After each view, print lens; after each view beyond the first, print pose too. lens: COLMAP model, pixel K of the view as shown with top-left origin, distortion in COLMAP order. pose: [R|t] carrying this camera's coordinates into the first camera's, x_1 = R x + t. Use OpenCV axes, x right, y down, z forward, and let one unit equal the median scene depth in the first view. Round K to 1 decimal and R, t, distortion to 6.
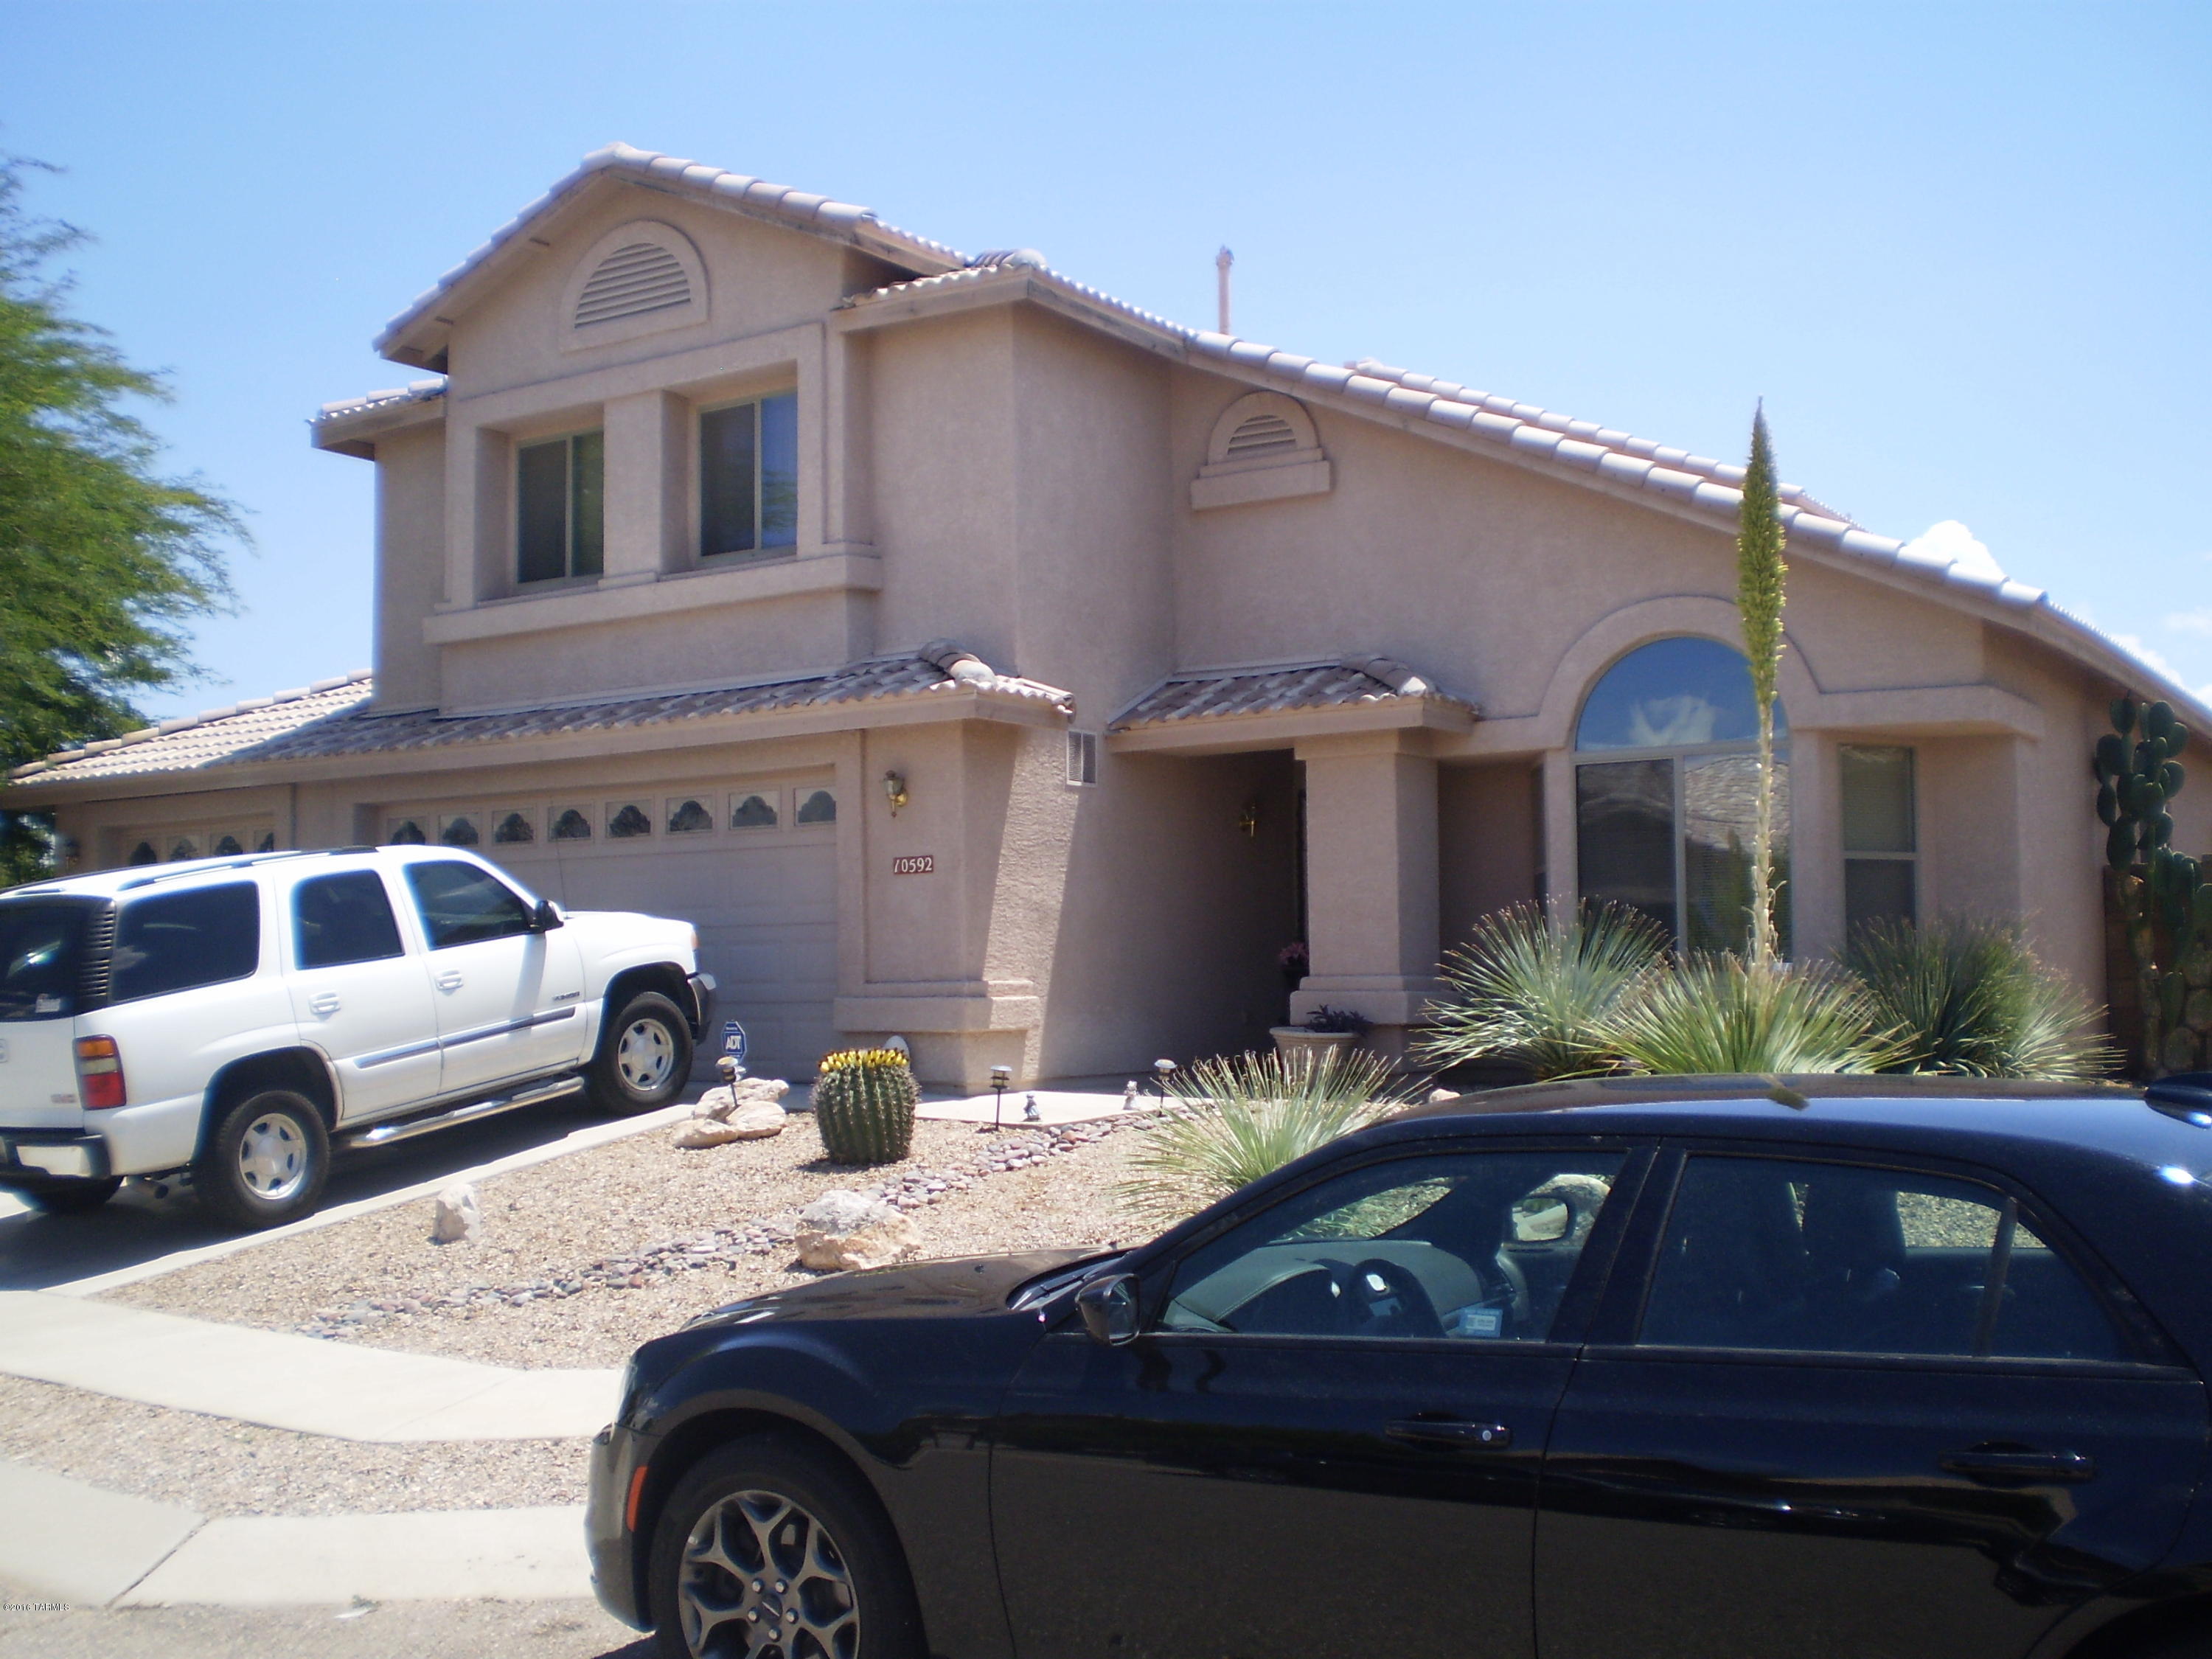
lens RADIAL K [[2396.1, 0, 1106.0], [0, 2396.1, 829.5], [0, 0, 1]] dist [-0.072482, -0.170674]
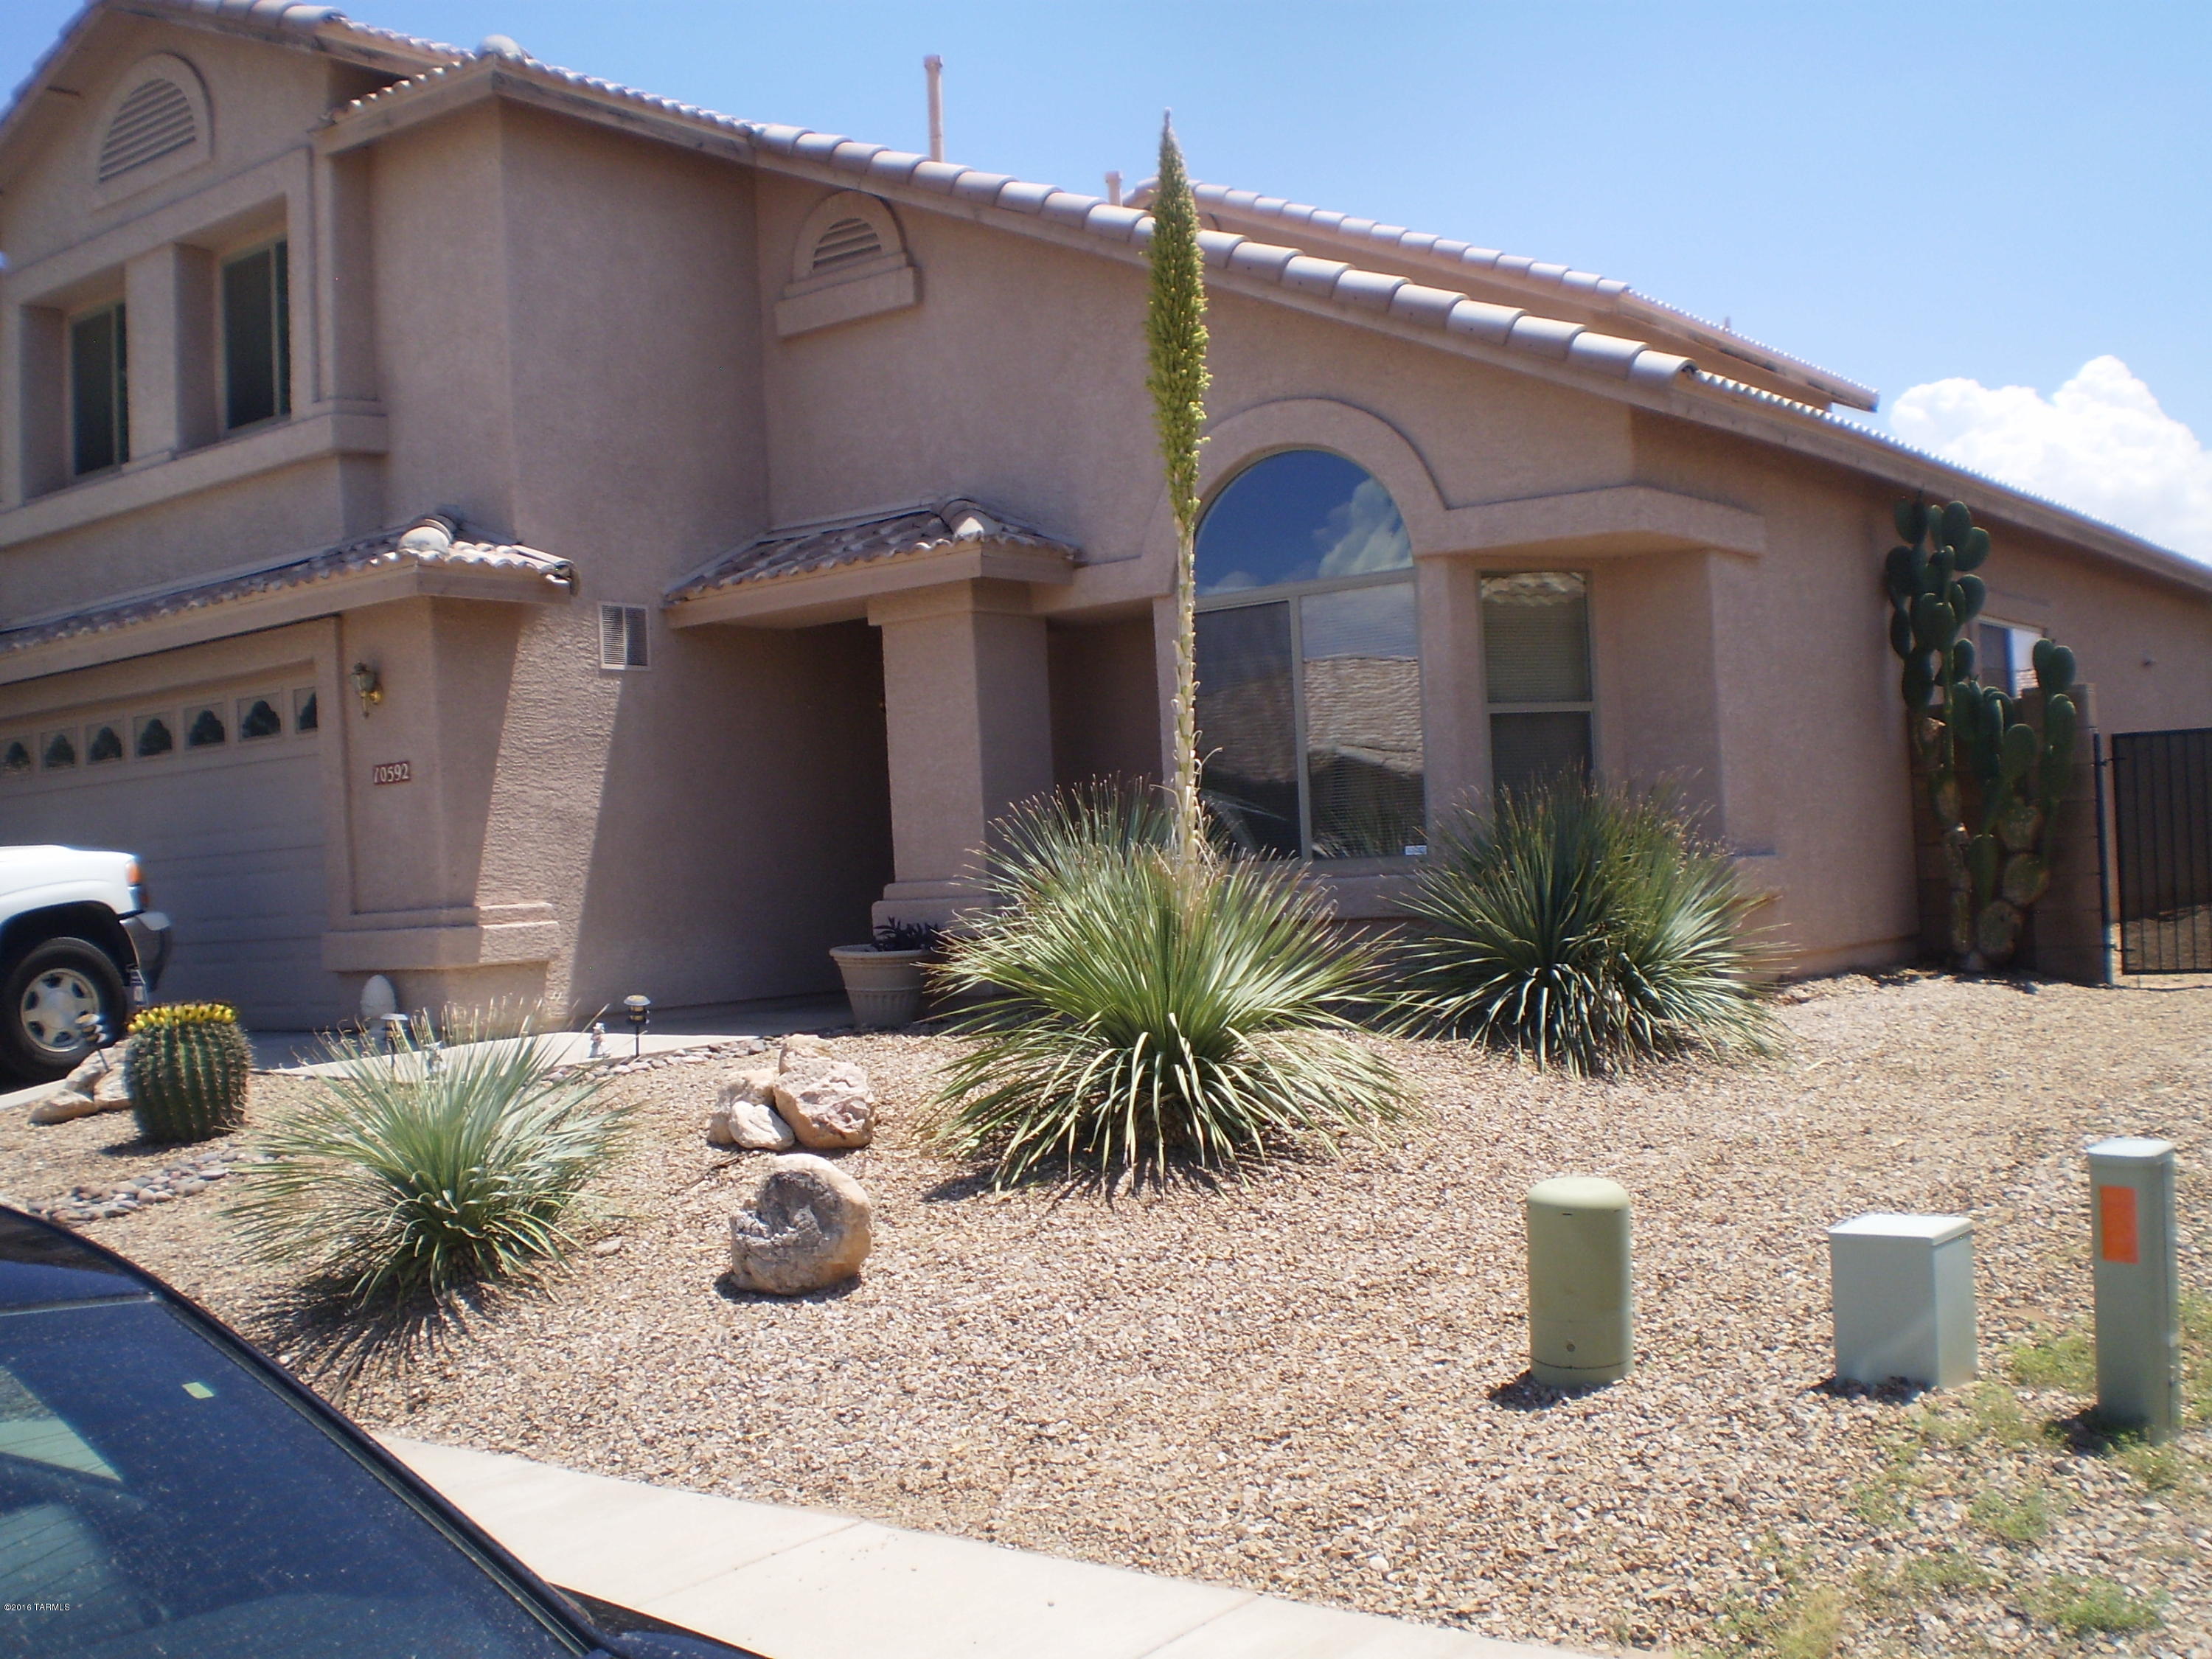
lens RADIAL K [[2416.1, 0, 1106.0], [0, 2416.1, 829.5], [0, 0, 1]] dist [-0.089035, -0.163763]
pose [[0.997001, -0.043802, -0.063792, 0.215300], [0.046709, 0.997903, 0.044819, 0.008225], [0.061695, -0.047664, 0.996956, 0.163891]]
